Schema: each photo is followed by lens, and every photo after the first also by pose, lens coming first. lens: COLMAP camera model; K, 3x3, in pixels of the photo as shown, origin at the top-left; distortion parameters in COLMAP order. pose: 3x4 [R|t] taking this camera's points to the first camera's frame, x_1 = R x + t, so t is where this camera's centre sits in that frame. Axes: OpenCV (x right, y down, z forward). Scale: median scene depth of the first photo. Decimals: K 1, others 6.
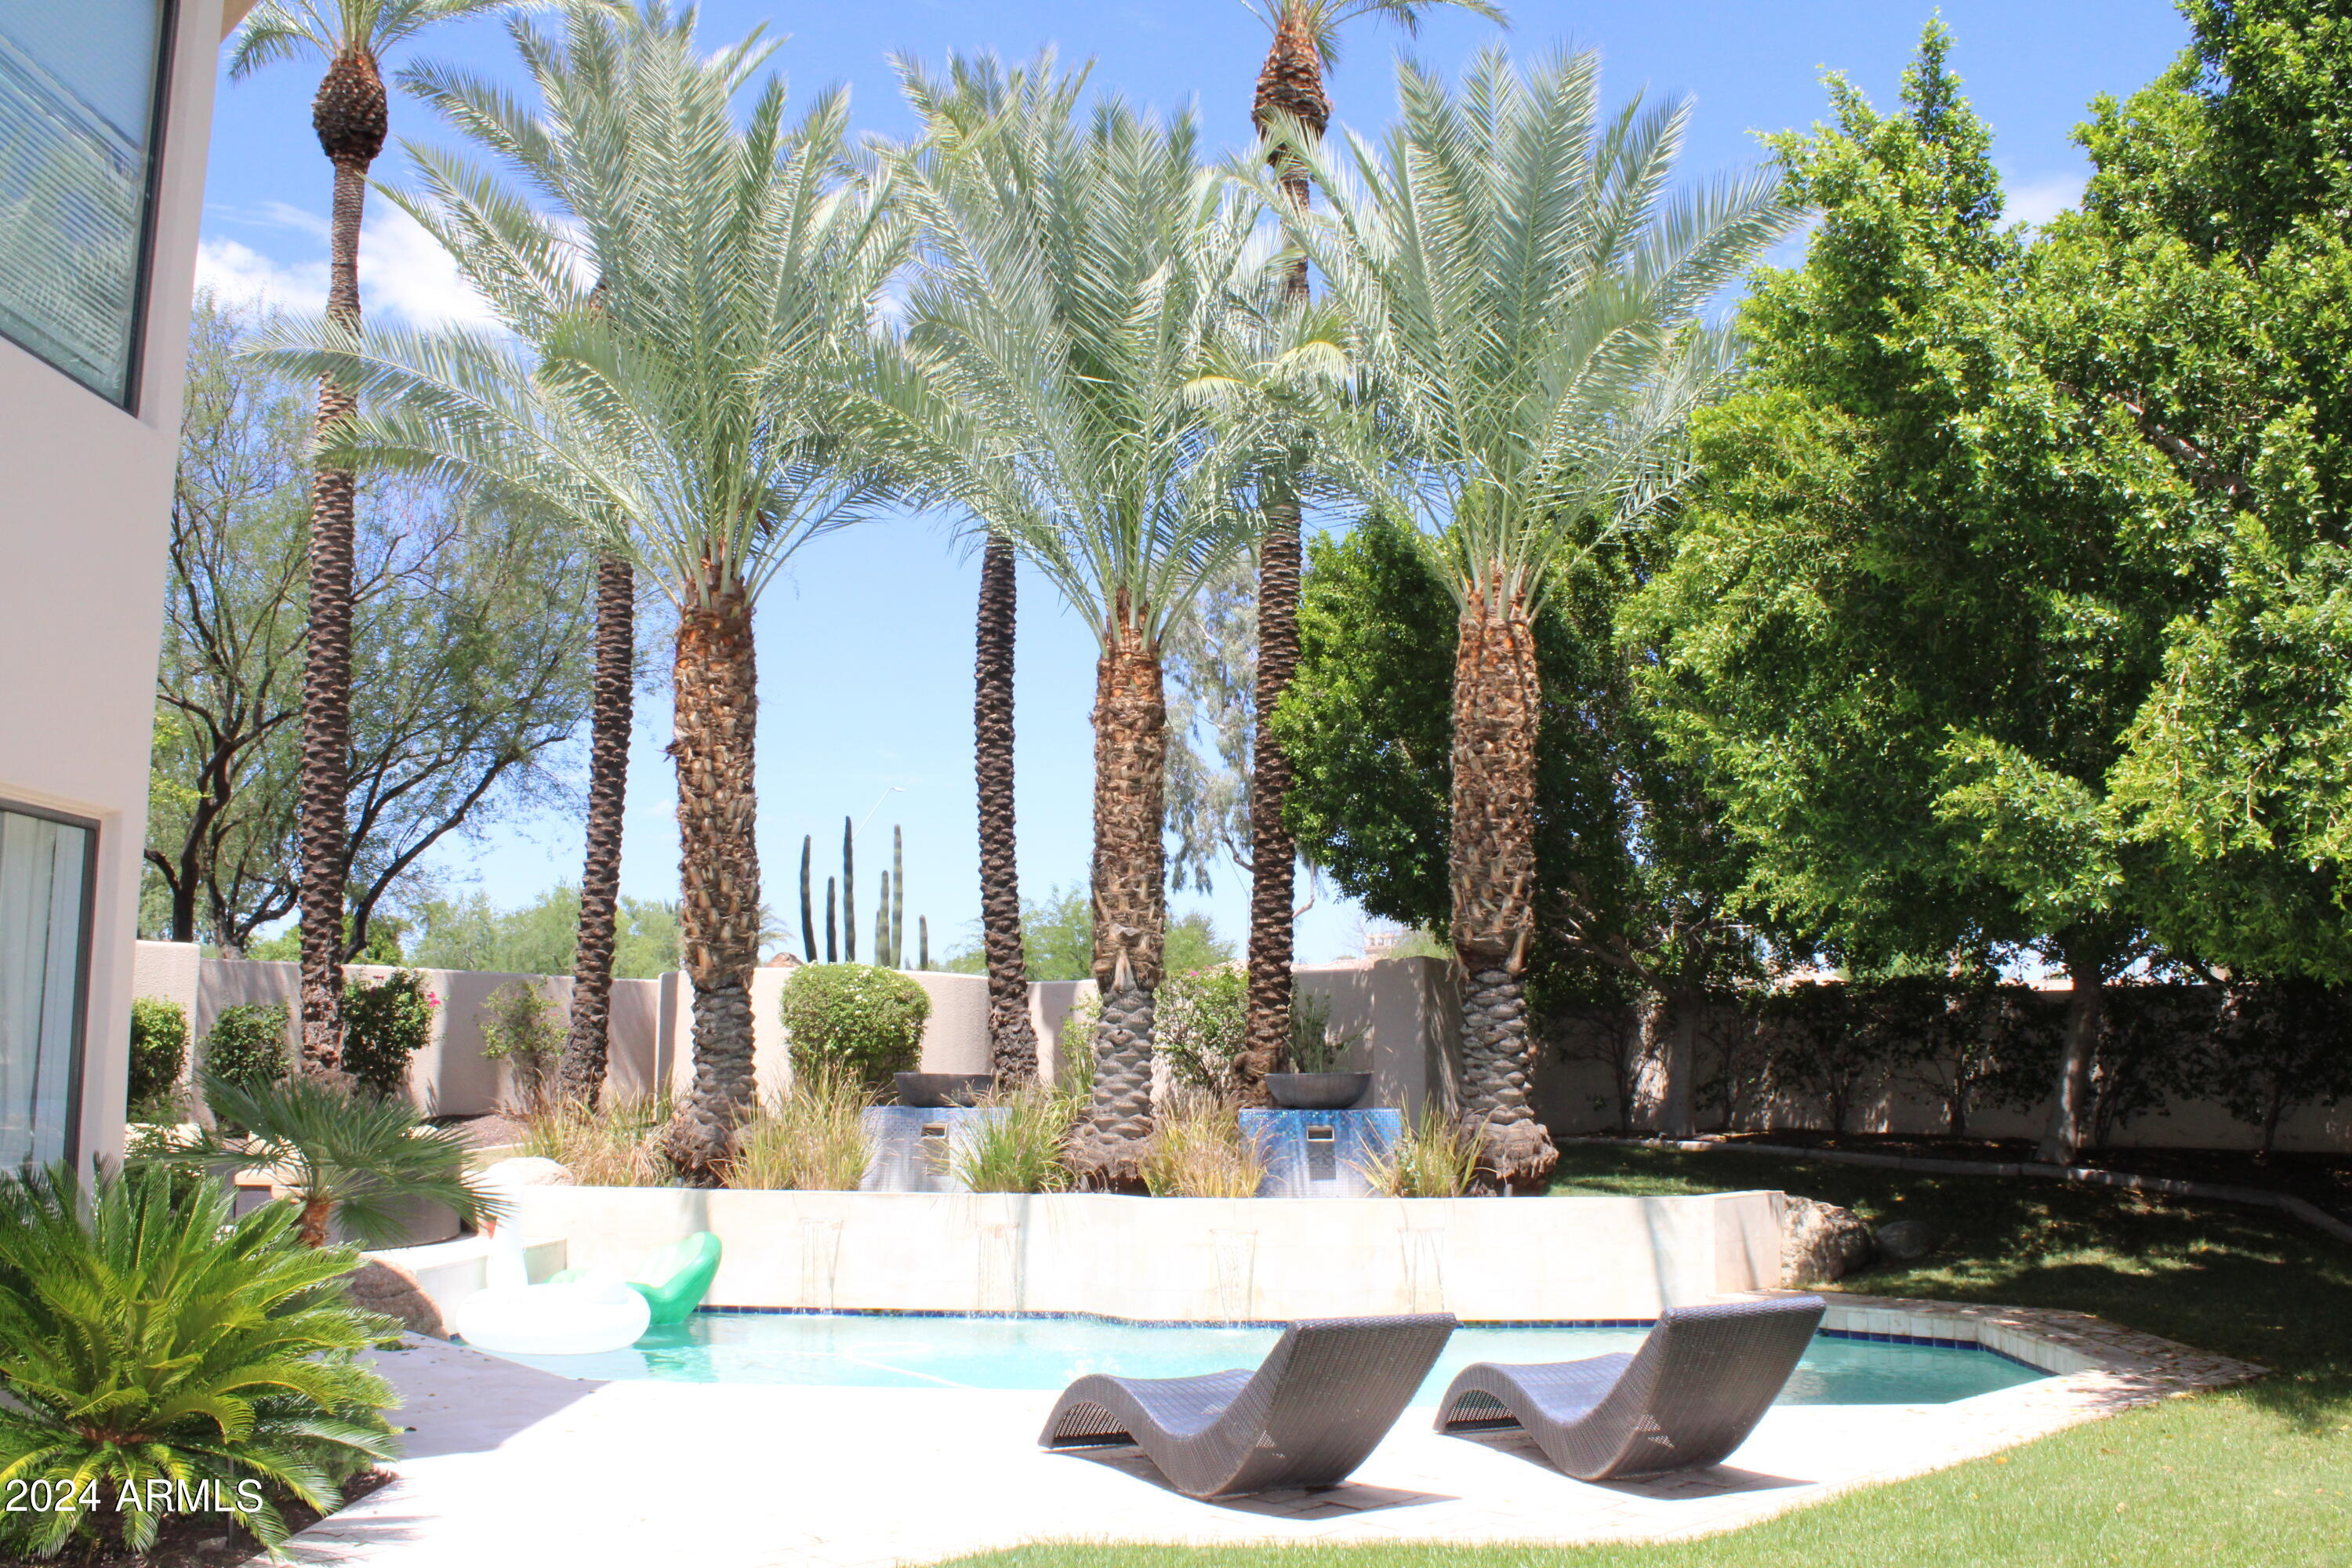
lens RADIAL K [[2020.3, 0, 1179.8], [0, 2020.3, 788.7], [0, 0, 1]] dist [-0.164395, 0.152439]
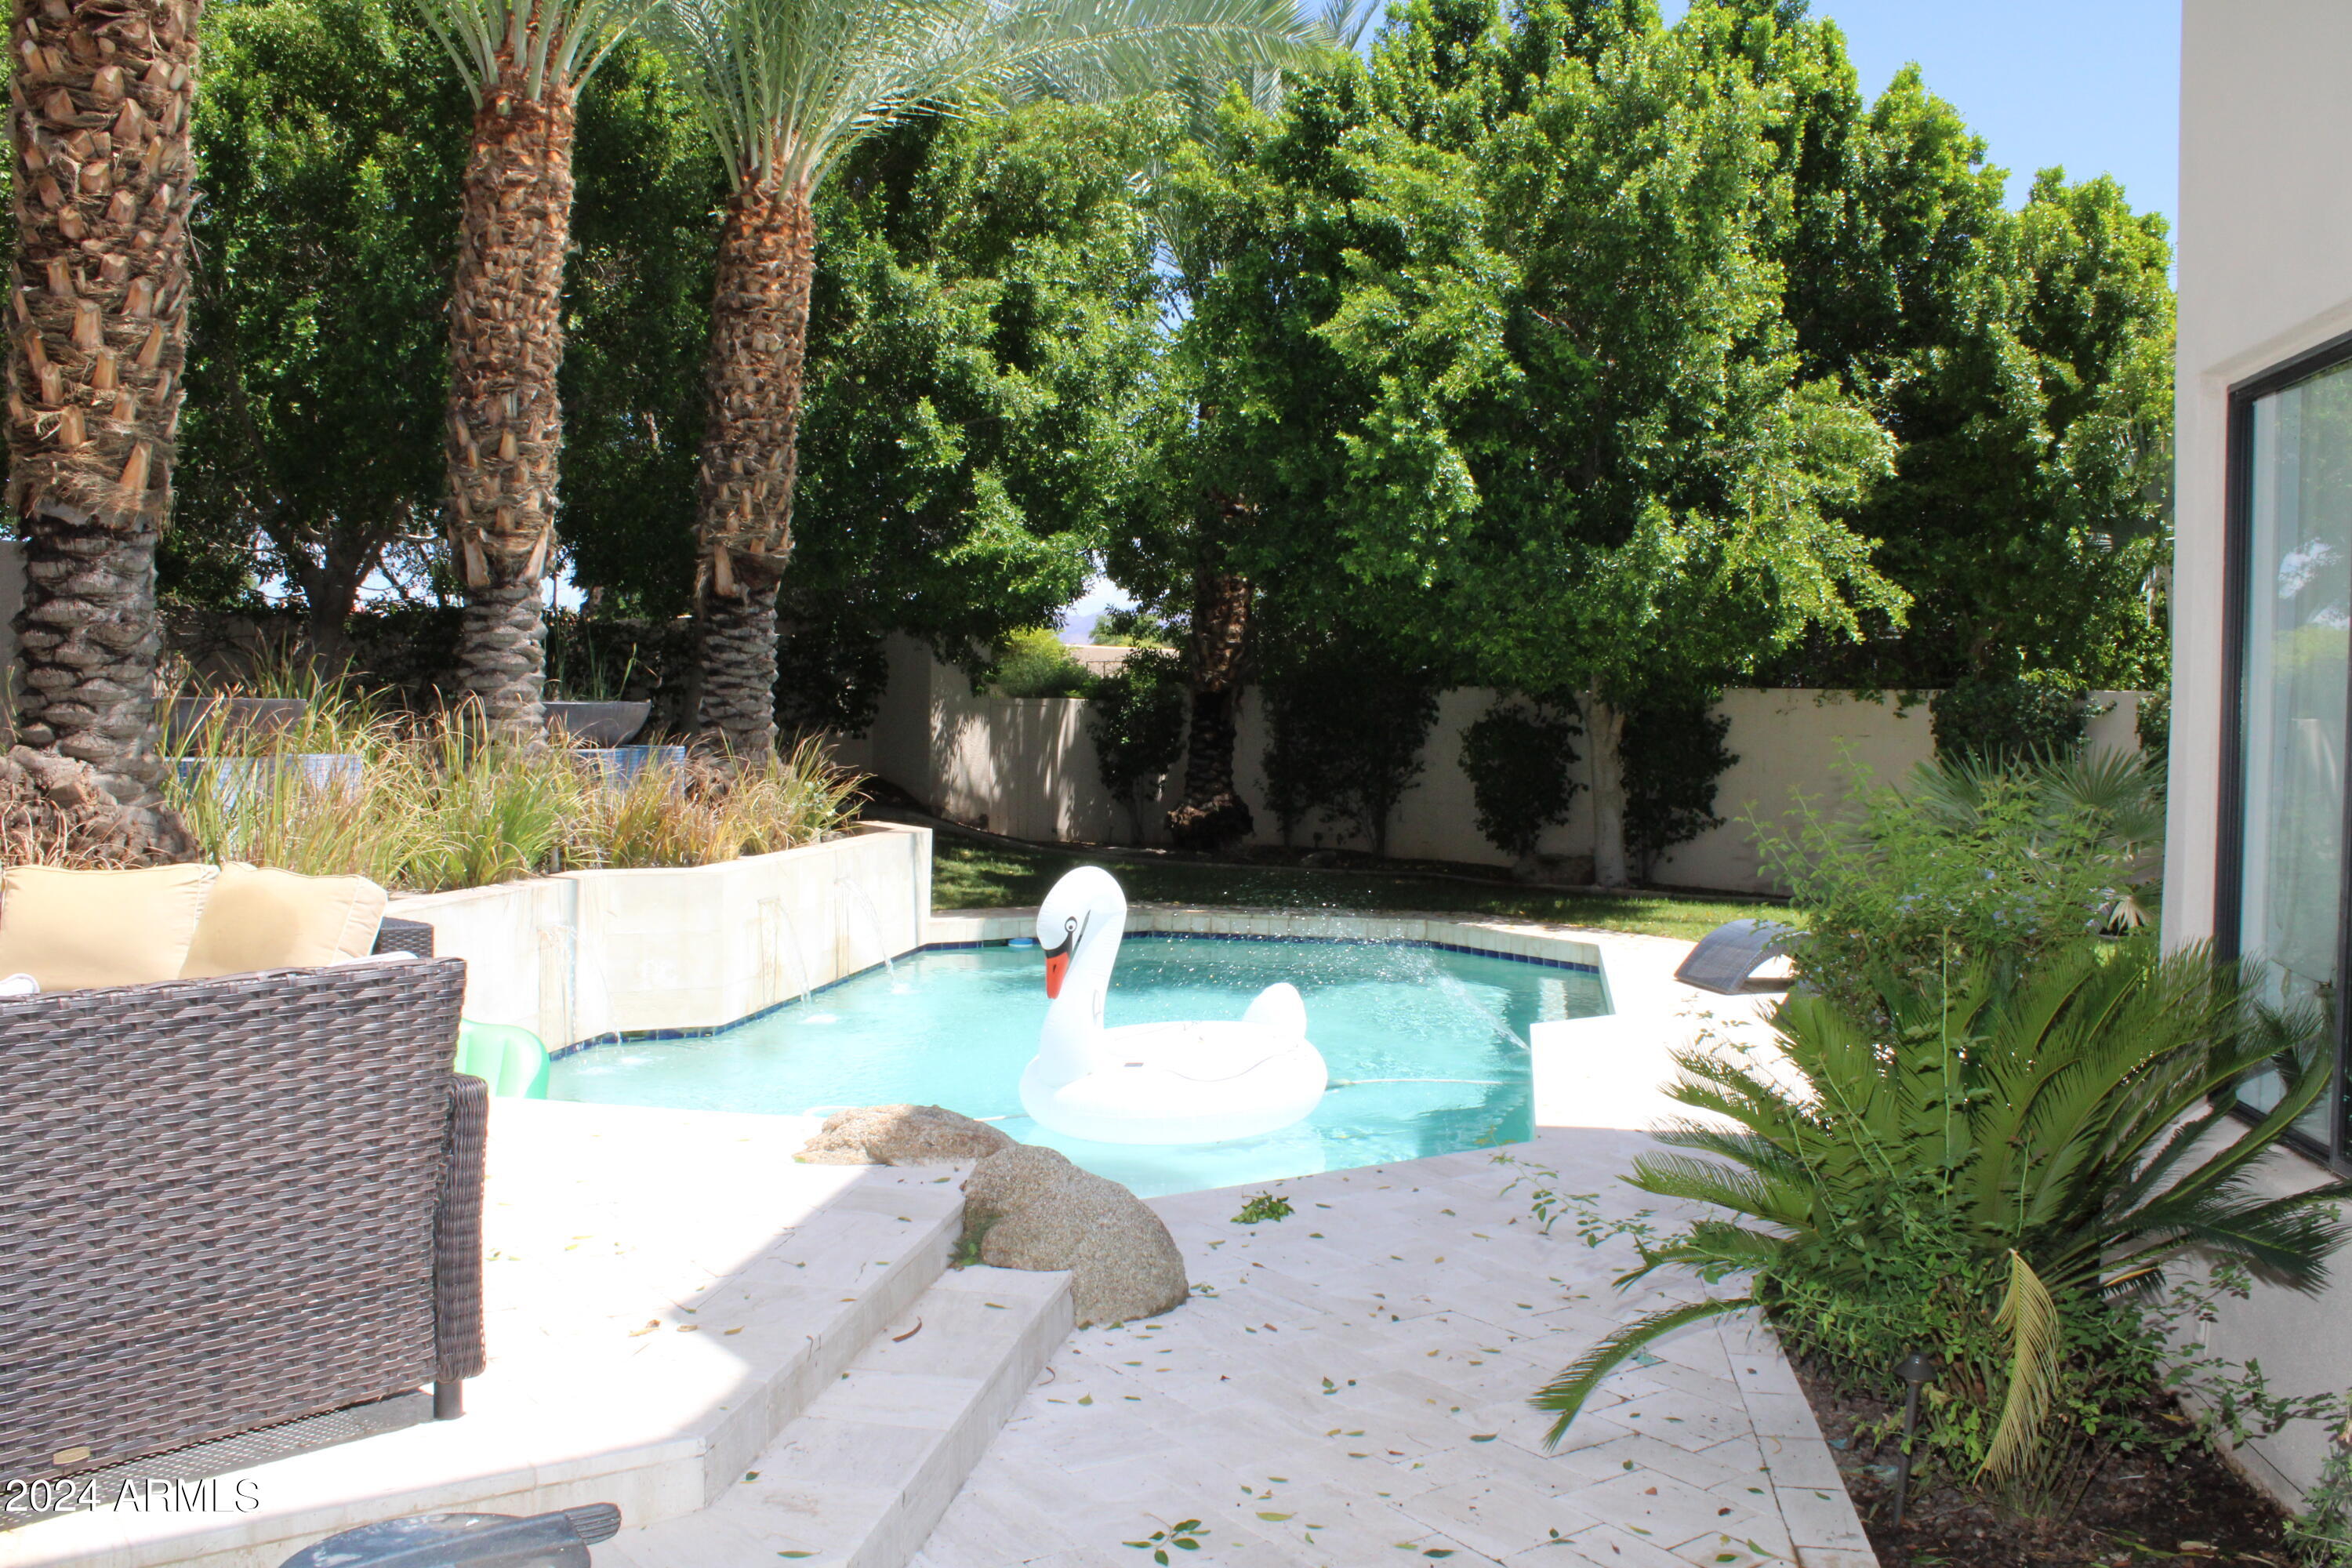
lens RADIAL K [[2020.3, 0, 1179.8], [0, 2020.3, 788.7], [0, 0, 1]] dist [-0.164395, 0.152439]
pose [[0.117742, -0.037864, 0.992322, -0.703248], [-0.160082, 0.985480, 0.056597, 0.096107], [-0.980056, -0.165516, 0.109971, 0.697809]]
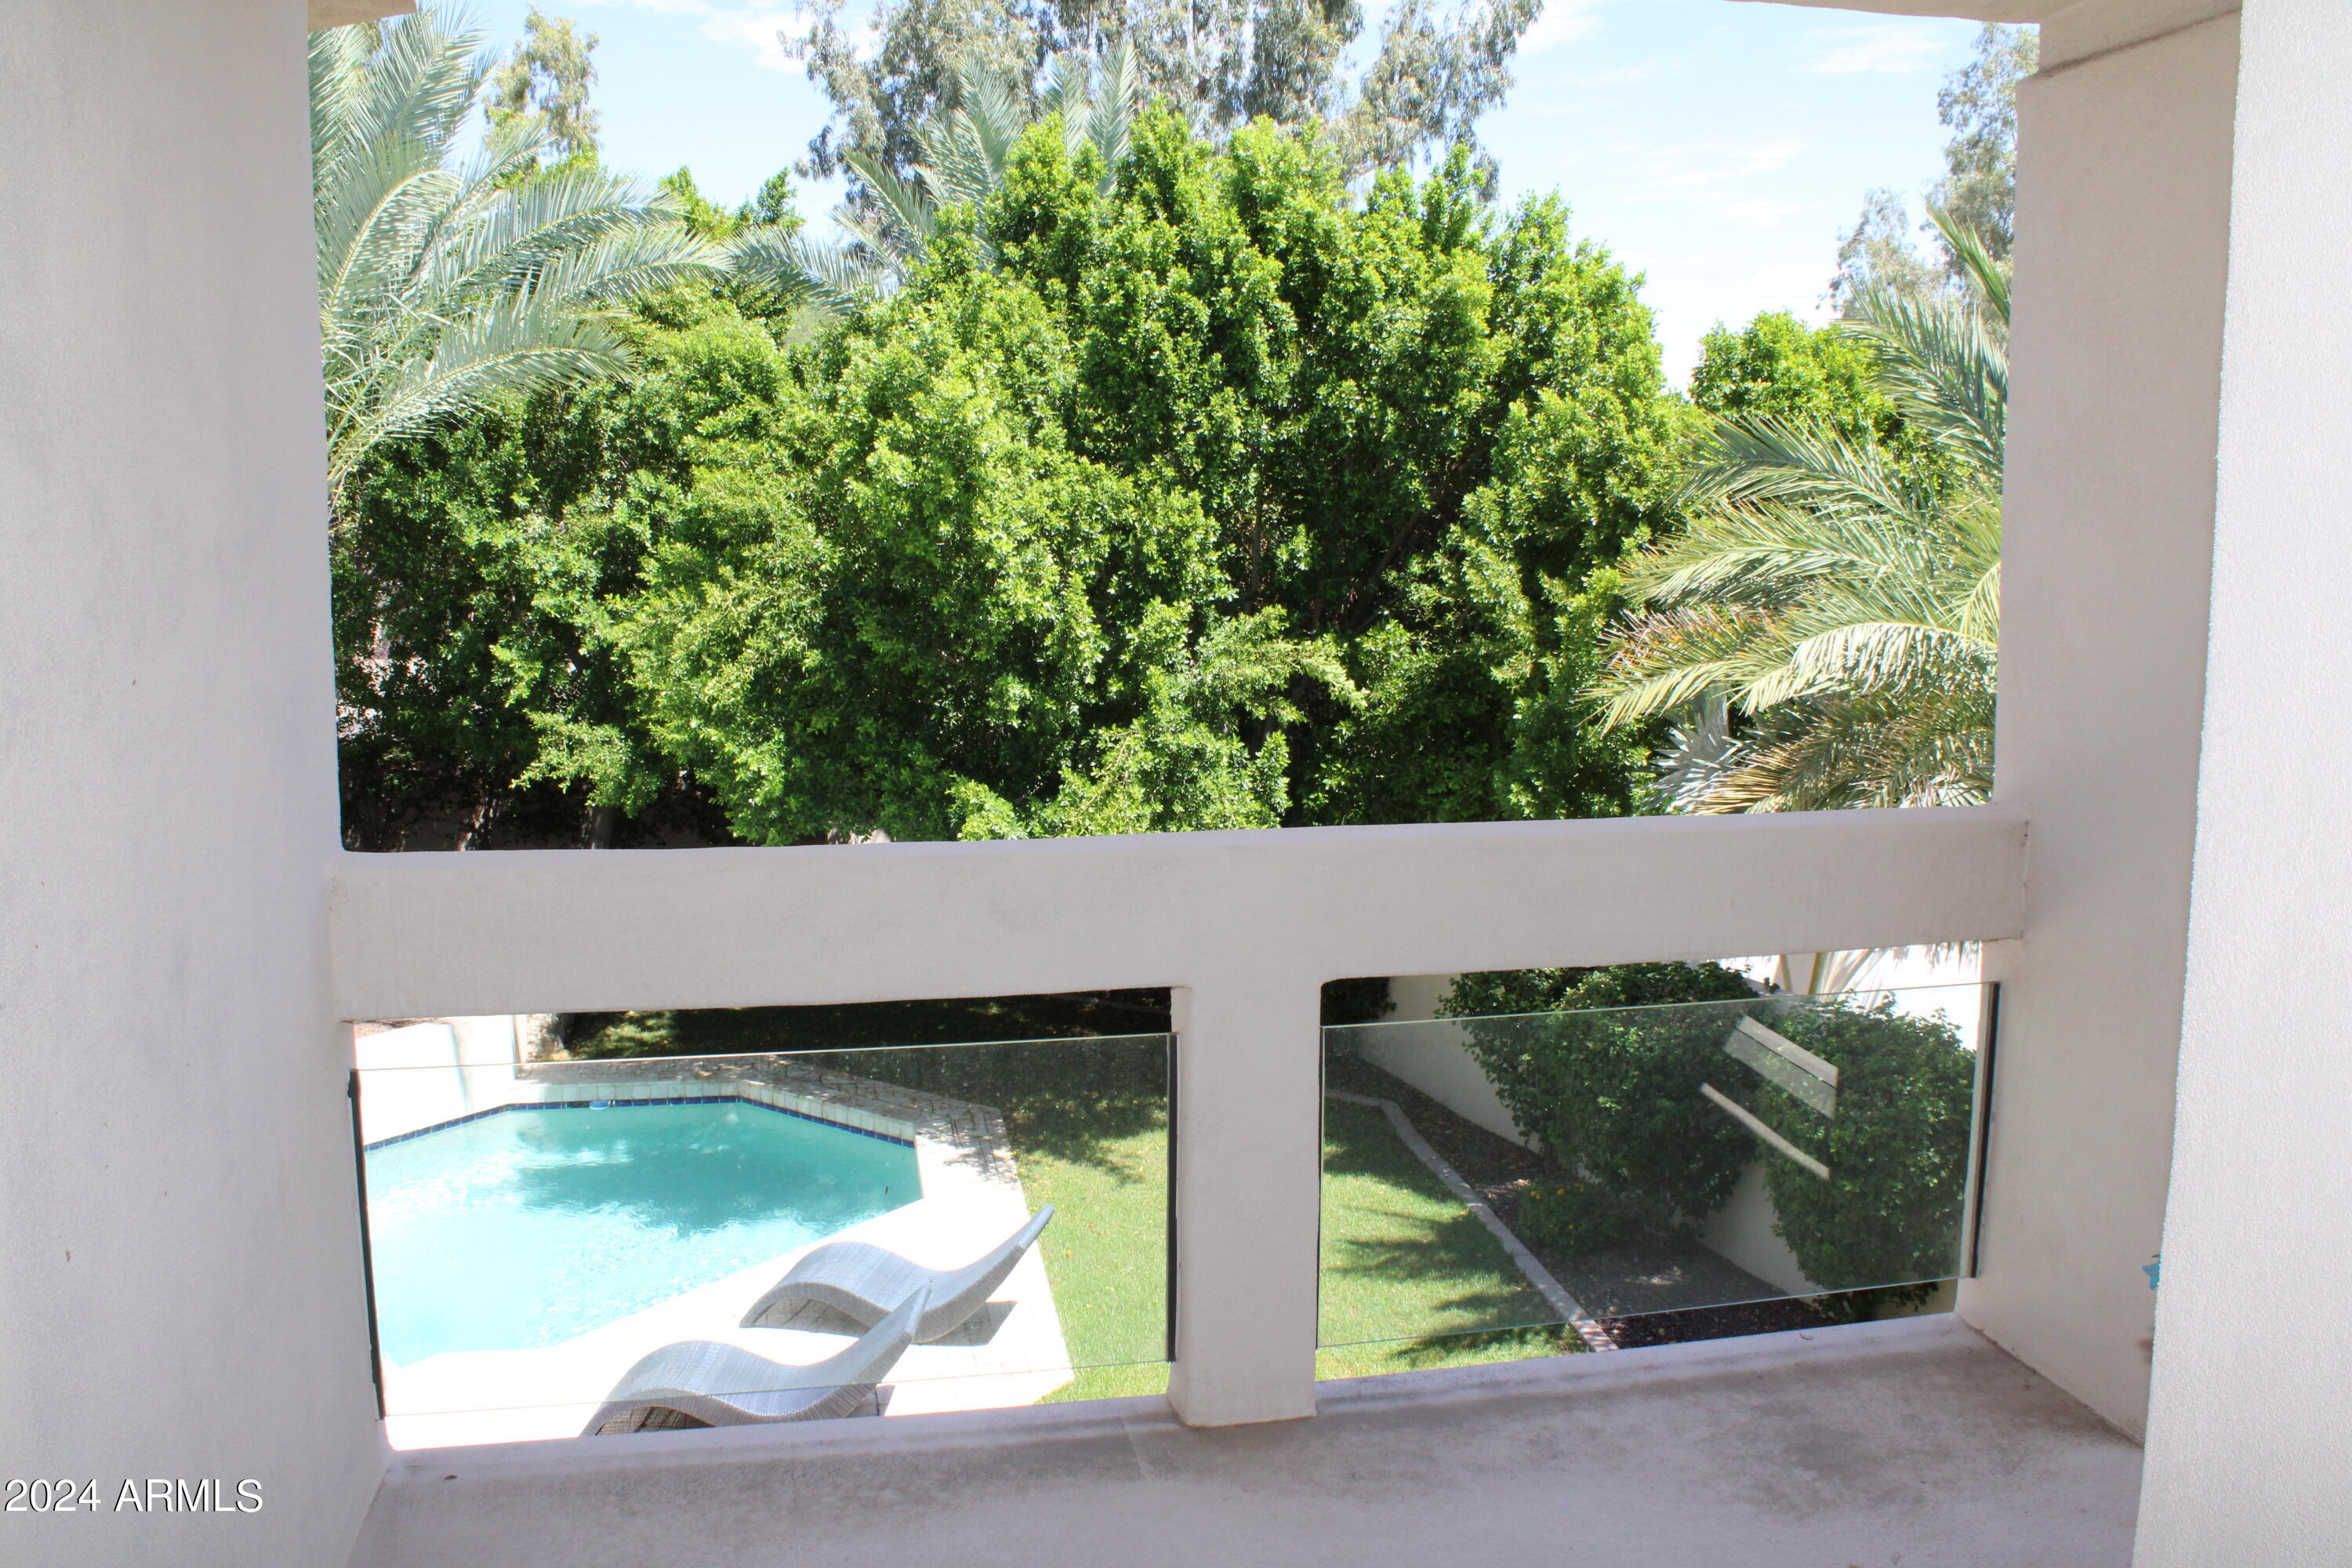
lens RADIAL K [[1977.9, 0, 1176.0], [0, 1977.9, 784.0], [0, 0, 1]] dist [-0.278152, 0.494727]
pose [[0.524635, -0.115420, 0.843467, -0.470551], [-0.124813, 0.969633, 0.210318, -0.218362], [-0.842128, -0.215616, 0.494297, 0.075086]]
